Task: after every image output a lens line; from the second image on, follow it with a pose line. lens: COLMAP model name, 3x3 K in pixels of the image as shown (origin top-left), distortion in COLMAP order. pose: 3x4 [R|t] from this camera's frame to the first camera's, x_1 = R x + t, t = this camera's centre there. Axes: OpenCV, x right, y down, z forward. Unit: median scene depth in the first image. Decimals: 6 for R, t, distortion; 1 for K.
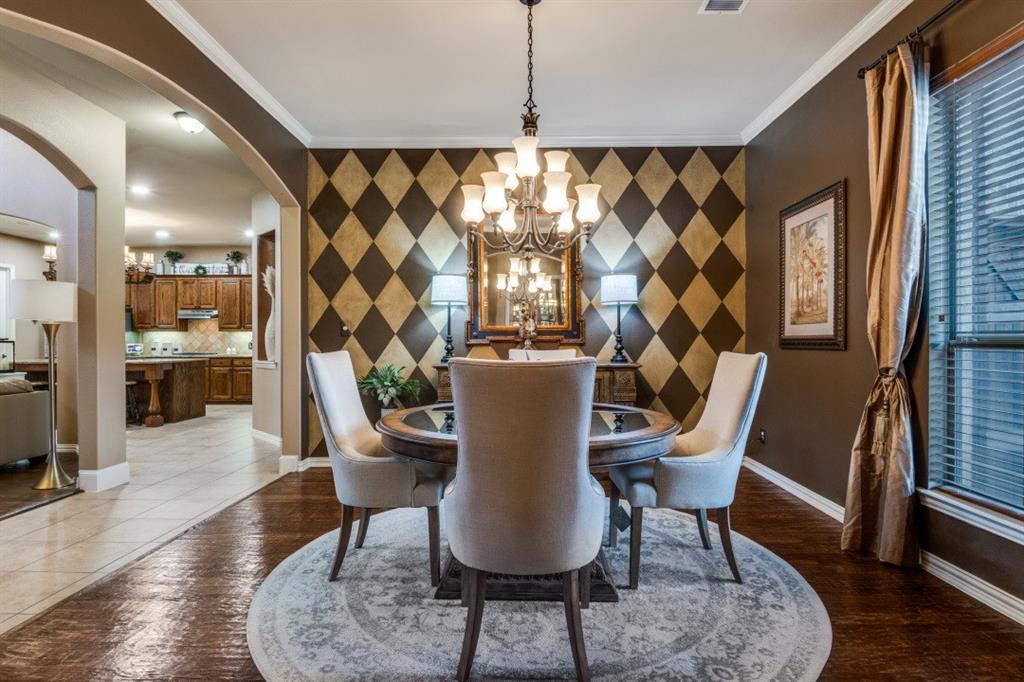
lens RADIAL K [[549.3, 0, 518.3], [0, 549.3, 340.1], [0, 0, 1]] dist [0.016517, -0.025930]
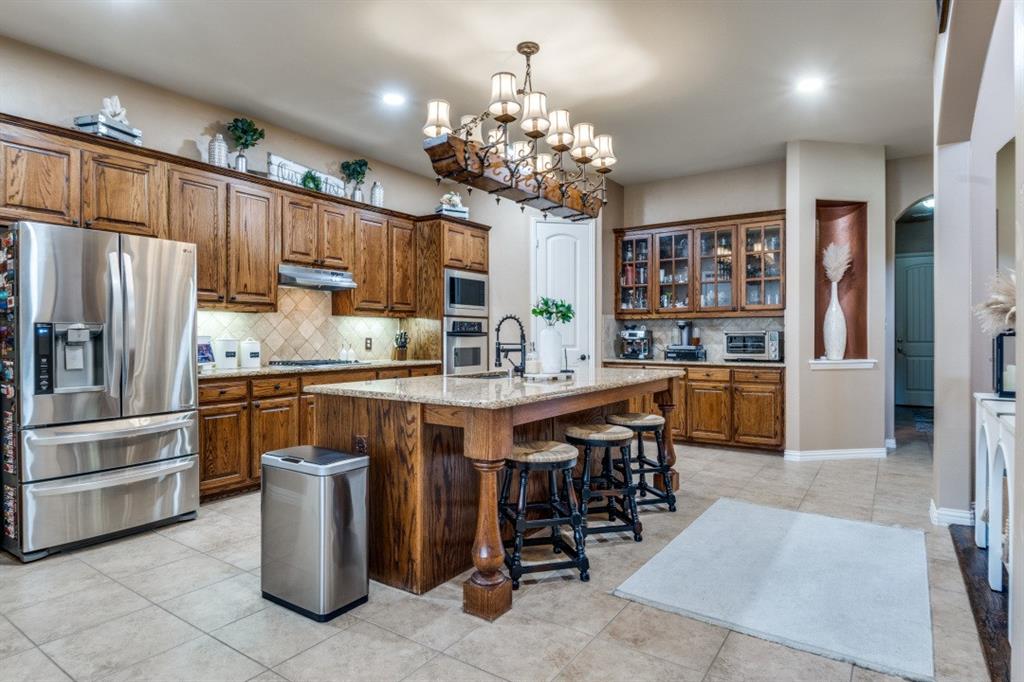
lens RADIAL K [[549.3, 0, 518.3], [0, 549.3, 340.1], [0, 0, 1]] dist [0.016517, -0.025930]
pose [[0.542046, -0.004425, 0.840337, -1.796777], [-0.002797, 0.999971, 0.007069, 0.005417], [-0.840344, -0.006183, 0.542018, 1.228243]]
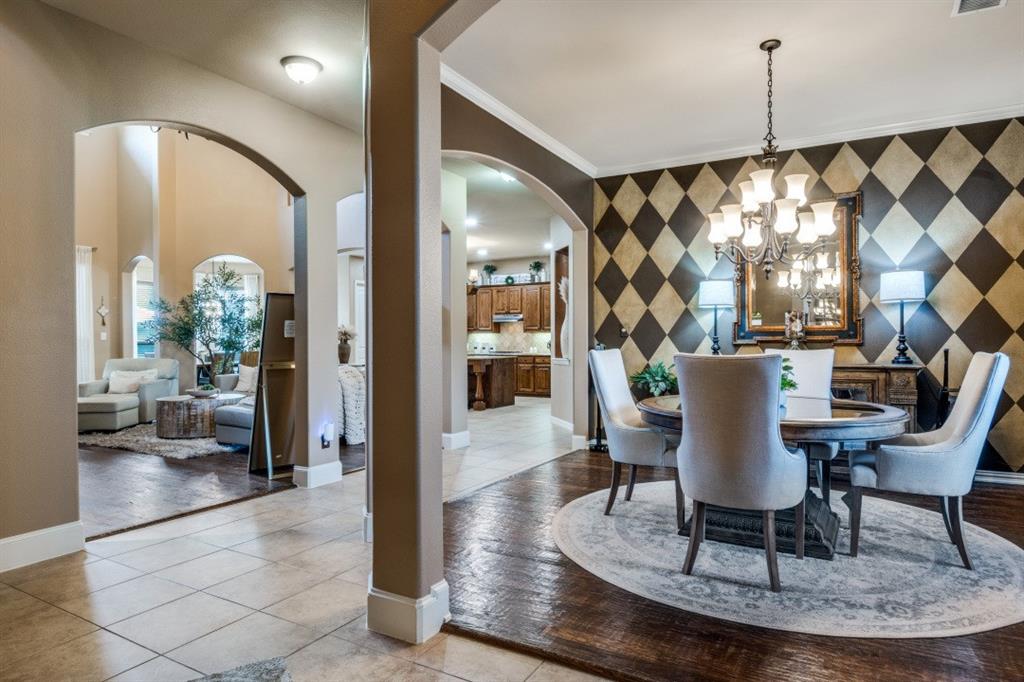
lens RADIAL K [[601.9, 0, 525.8], [0, 601.9, 344.8], [0, 0, 1]] dist [-0.000548, -0.000382]
pose [[0.883532, 0.002111, -0.468366, 0.094639], [0.001796, 0.999967, 0.007894, -0.001292], [0.468367, -0.007816, 0.883499, -0.211790]]
